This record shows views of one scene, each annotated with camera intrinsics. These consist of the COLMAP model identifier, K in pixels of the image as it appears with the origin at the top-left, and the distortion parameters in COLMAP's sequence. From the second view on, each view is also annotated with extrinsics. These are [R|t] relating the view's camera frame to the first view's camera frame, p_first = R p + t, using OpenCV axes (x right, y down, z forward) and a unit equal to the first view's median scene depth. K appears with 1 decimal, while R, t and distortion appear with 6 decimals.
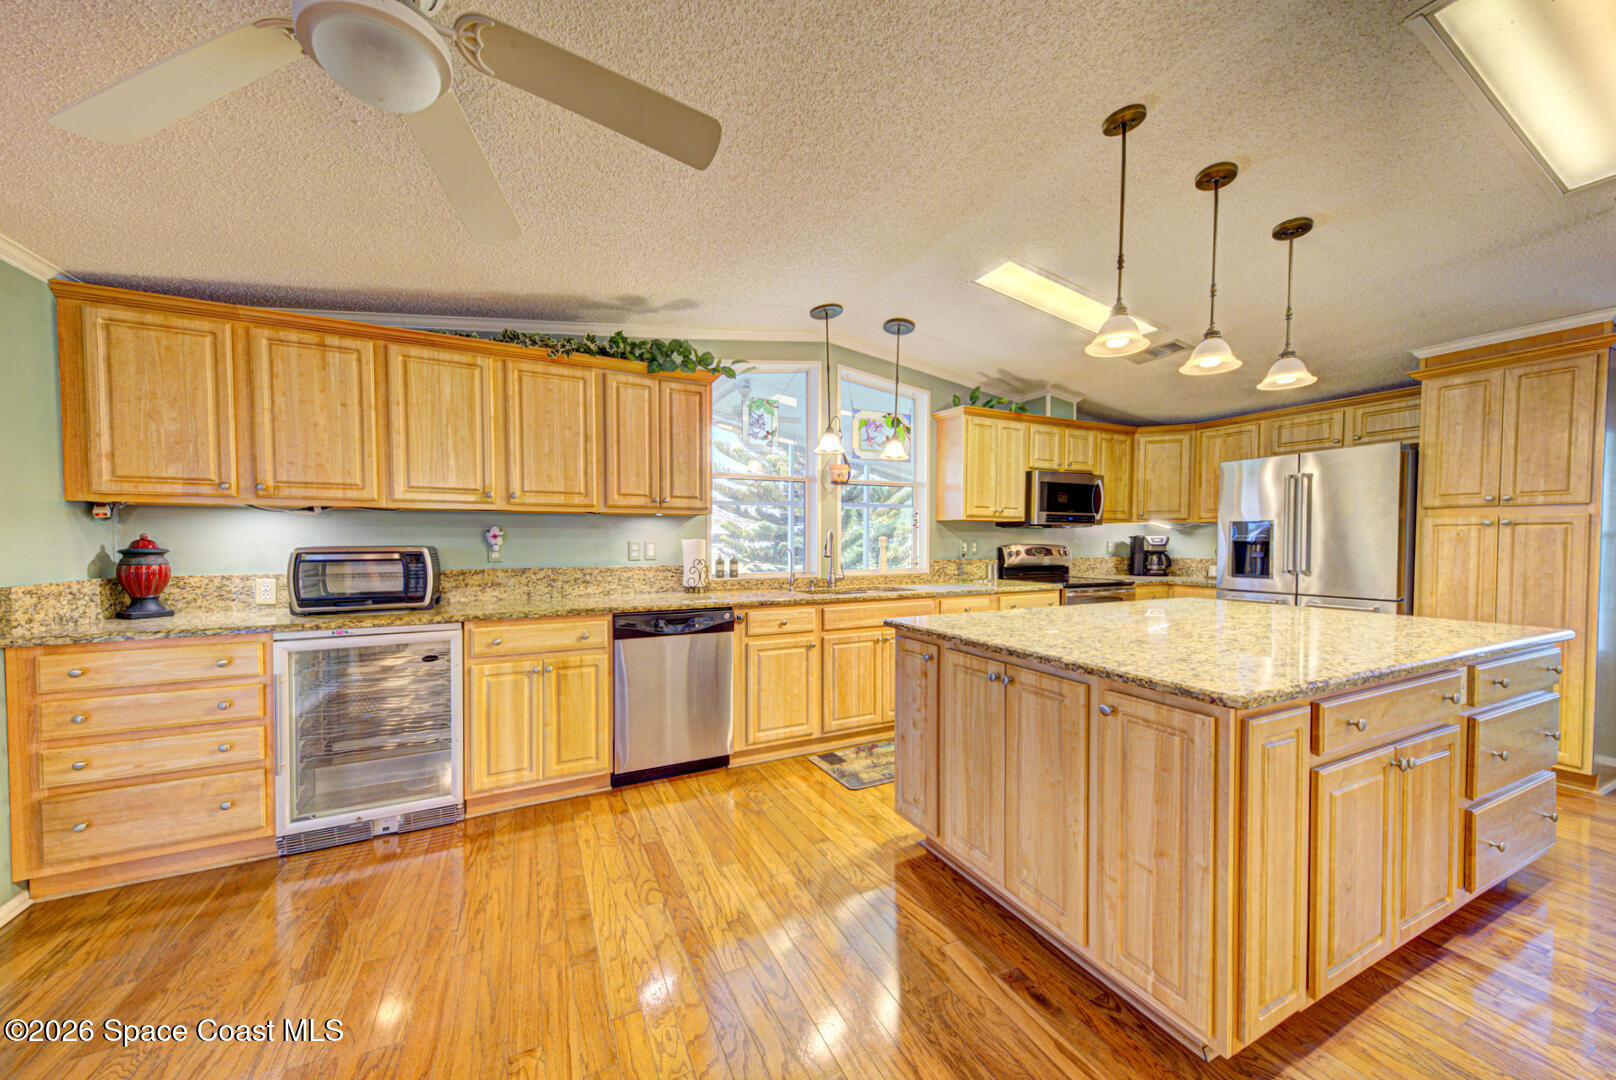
lens RADIAL K [[573.7, 0, 807.2], [0, 573.7, 554.7], [0, 0, 1]] dist [0.023602, -0.003125]
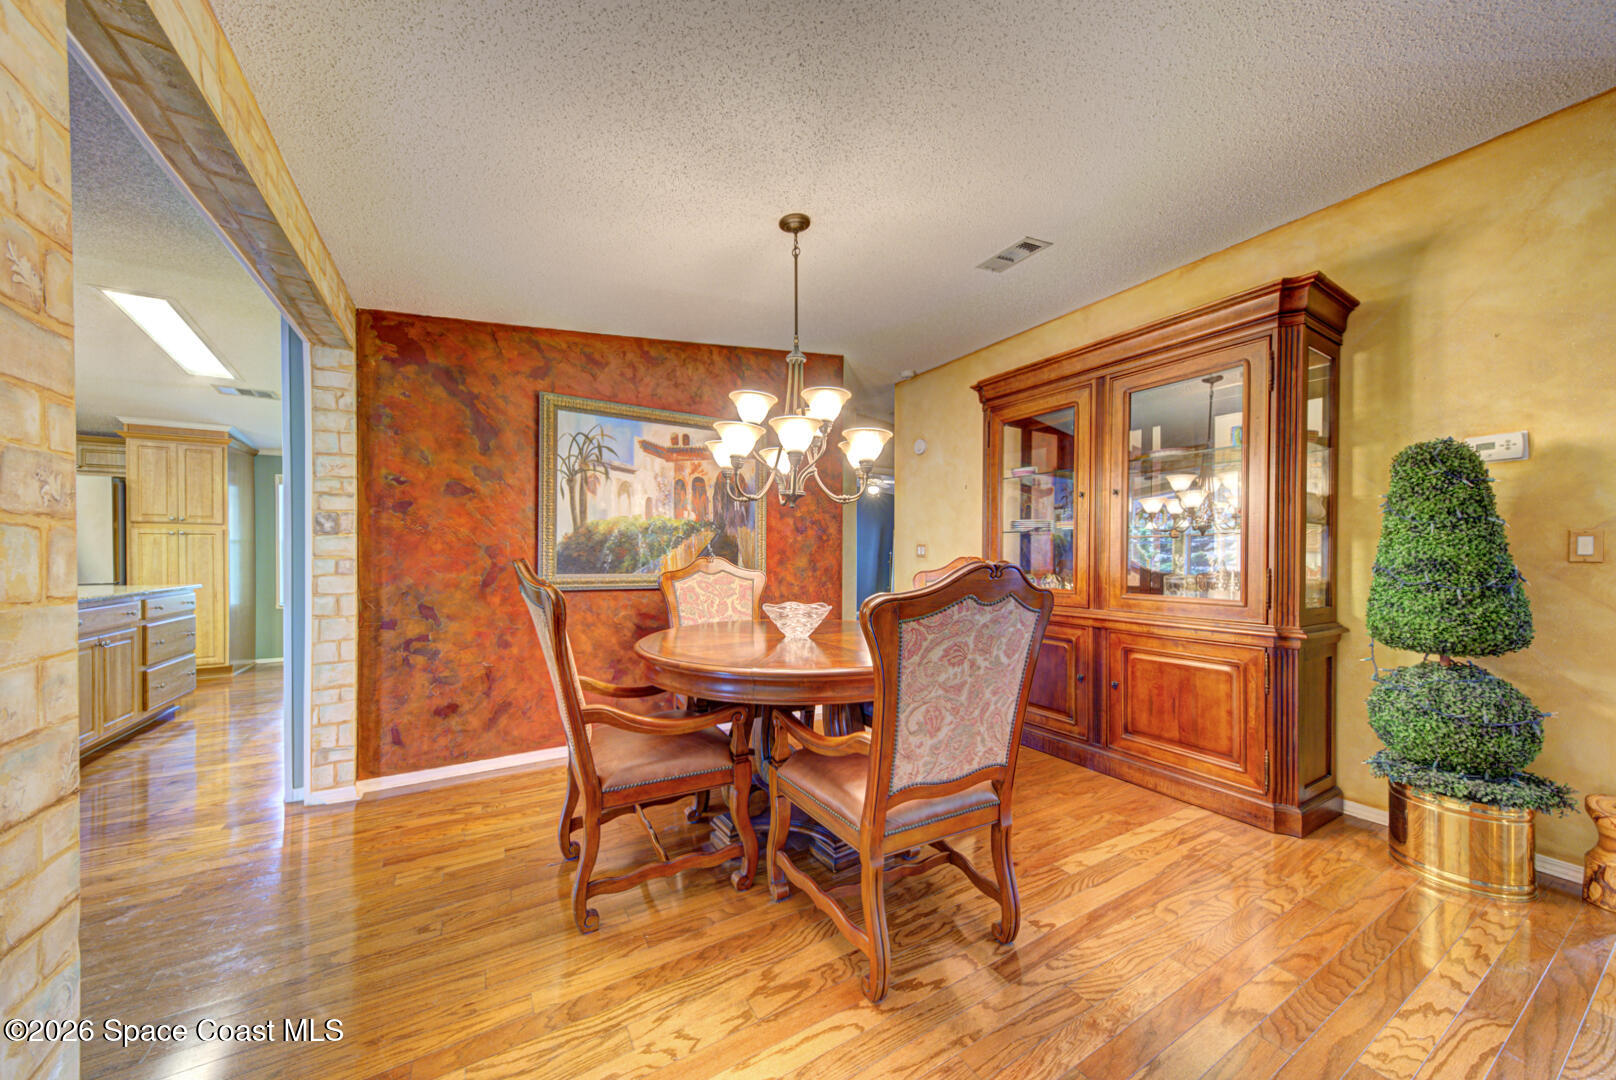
lens RADIAL K [[555.0, 0, 808.9], [0, 555.0, 556.2], [0, 0, 1]] dist [0.023602, -0.005250]
pose [[-0.082110, -0.006032, 0.996605, -0.614272], [0.028679, 0.999553, 0.008413, 0.051868], [-0.996211, 0.029273, -0.081901, -0.686595]]
